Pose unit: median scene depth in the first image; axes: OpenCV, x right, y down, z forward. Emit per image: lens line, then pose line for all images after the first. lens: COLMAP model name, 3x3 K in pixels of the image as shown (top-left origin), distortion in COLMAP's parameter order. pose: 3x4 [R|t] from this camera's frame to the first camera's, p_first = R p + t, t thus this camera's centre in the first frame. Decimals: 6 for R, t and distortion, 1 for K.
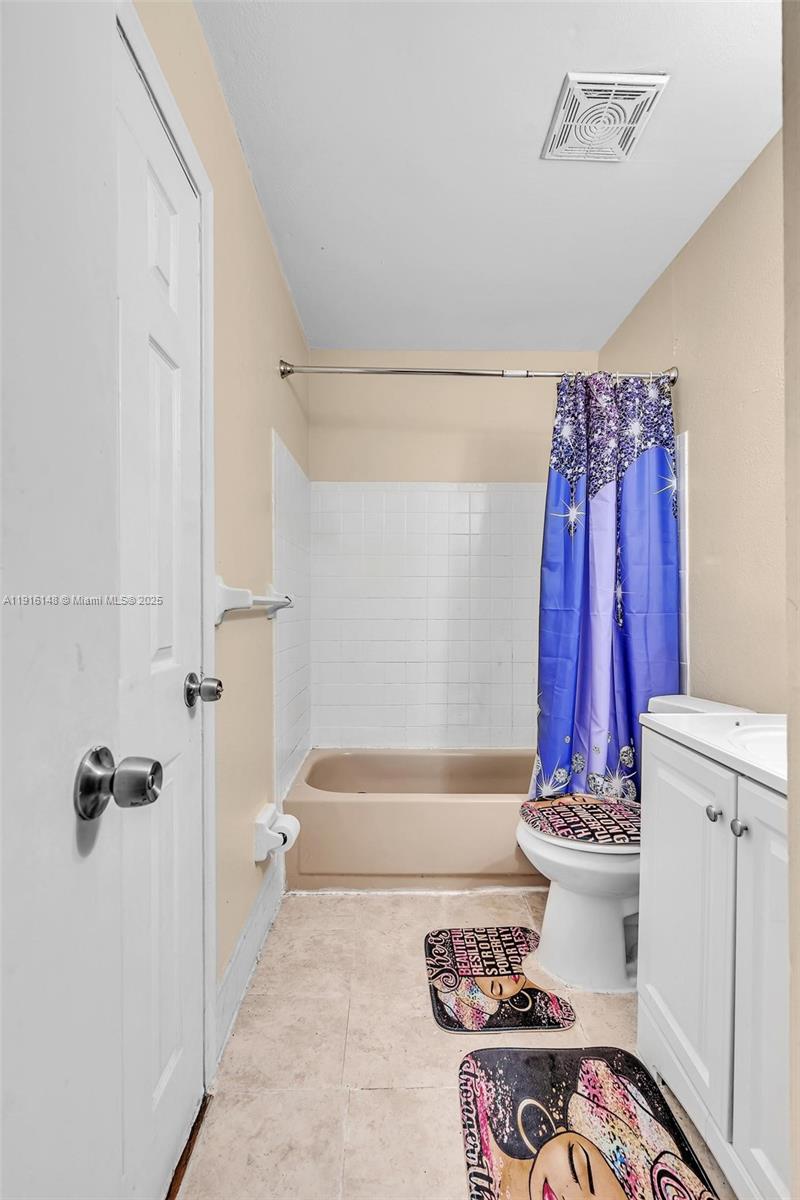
lens RADIAL K [[548.4, 0, 402.3], [0, 548.4, 604.4], [0, 0, 1]] dist [0.002190, 0.000148]
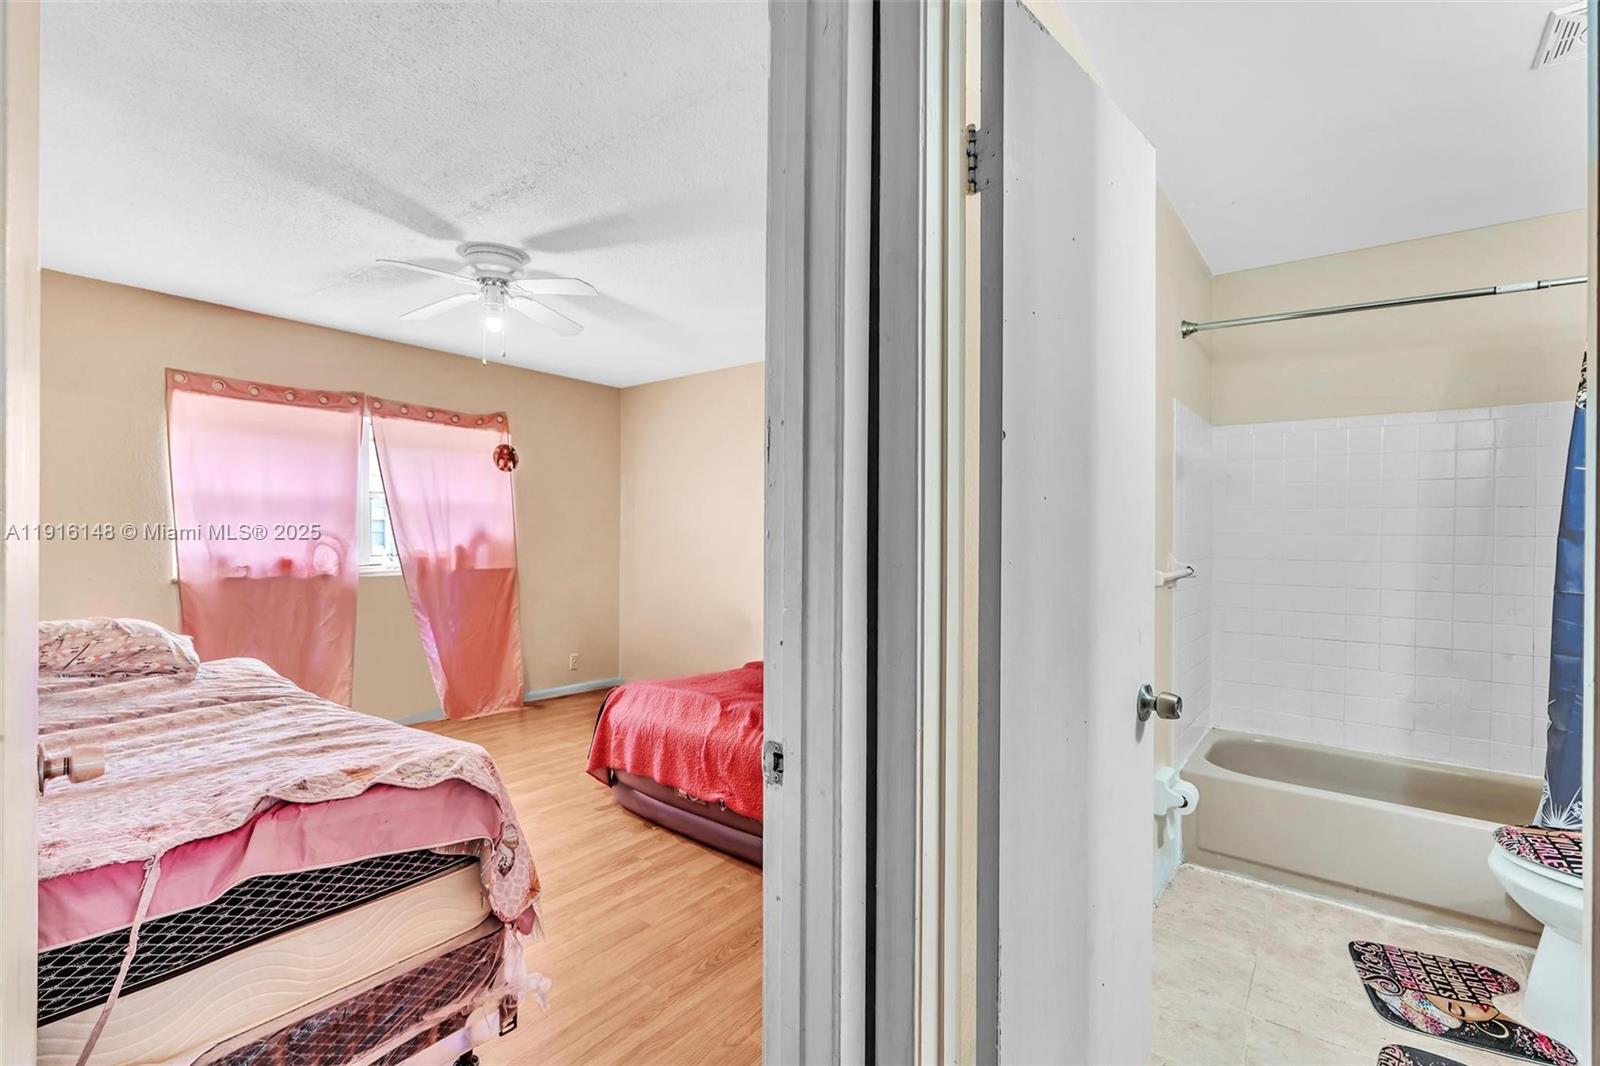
lens RADIAL K [[720.7, 0, 795.4], [0, 720.7, 541.5], [0, 0, 1]] dist [-0.002686, -0.000210]
pose [[0.777558, 0.011711, -0.628702, 0.056296], [-0.005742, 0.999917, 0.011524, -0.068877], [0.628785, -0.005351, 0.777561, -0.462232]]
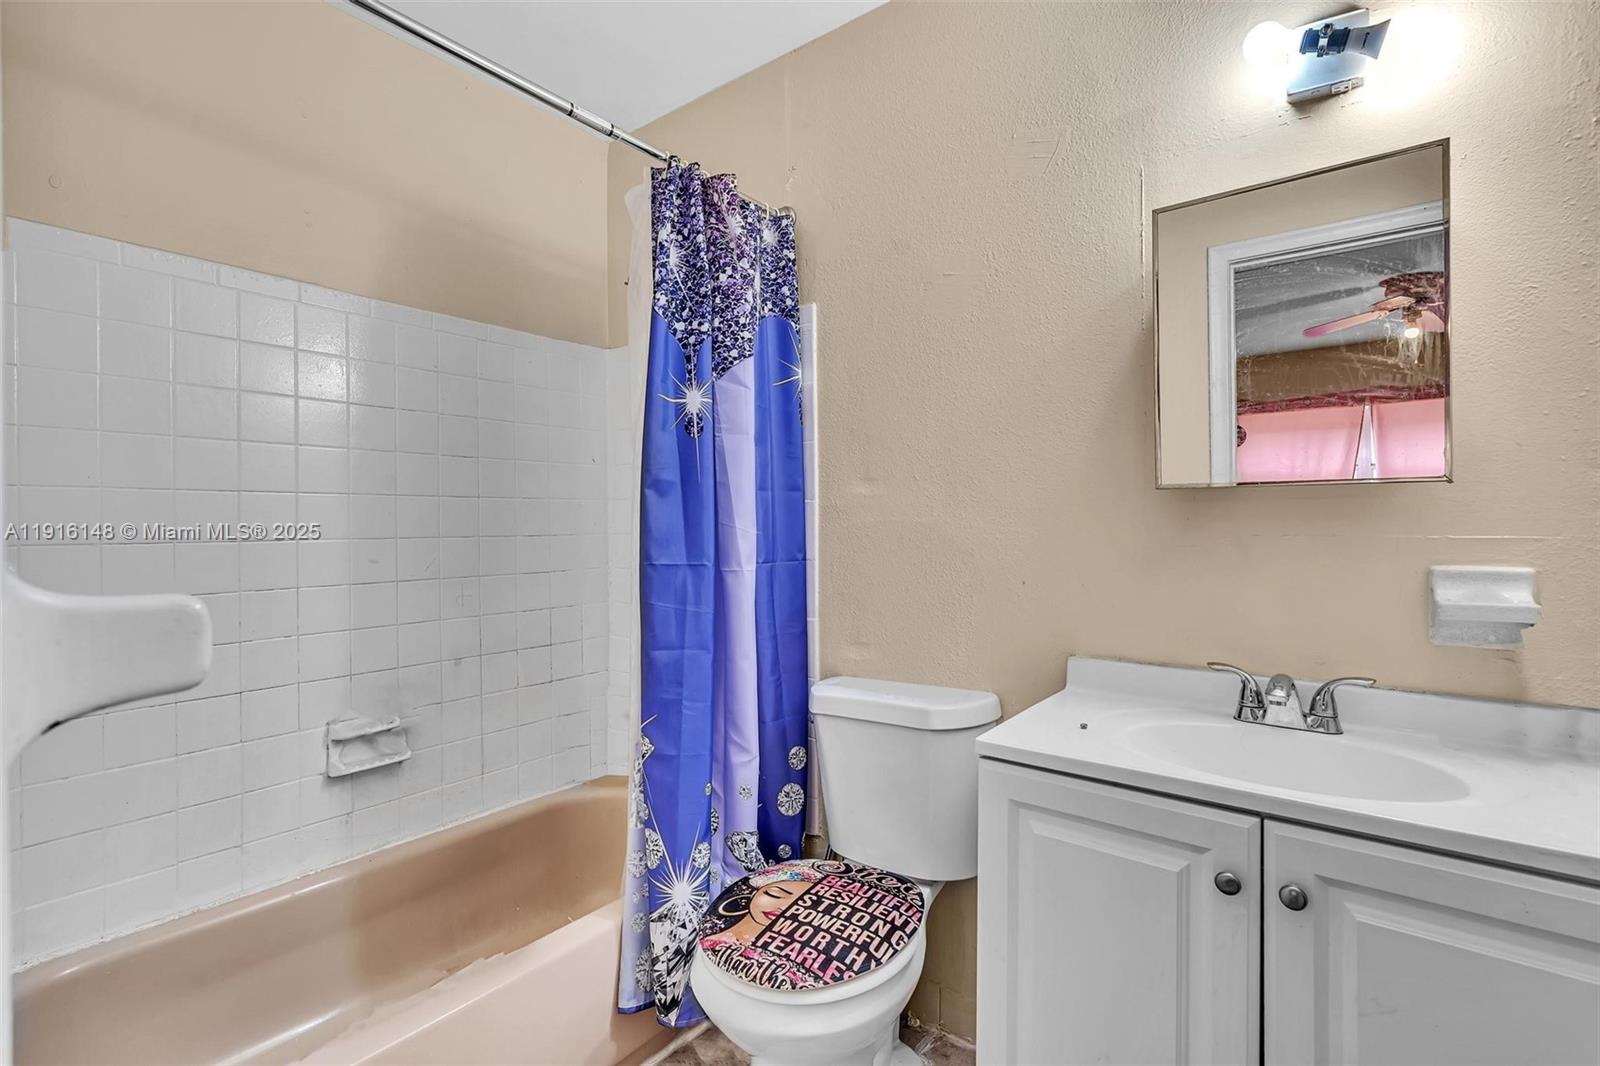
lens RADIAL K [[730.5, 0, 800.4], [0, 730.5, 522.1], [0, 0, 1]] dist [-0.004533, 0.000338]
pose [[0.617195, -0.005845, 0.786788, -0.235197], [0.005502, 0.999980, 0.003113, -0.036316], [-0.786791, 0.002407, 0.617215, 0.430263]]
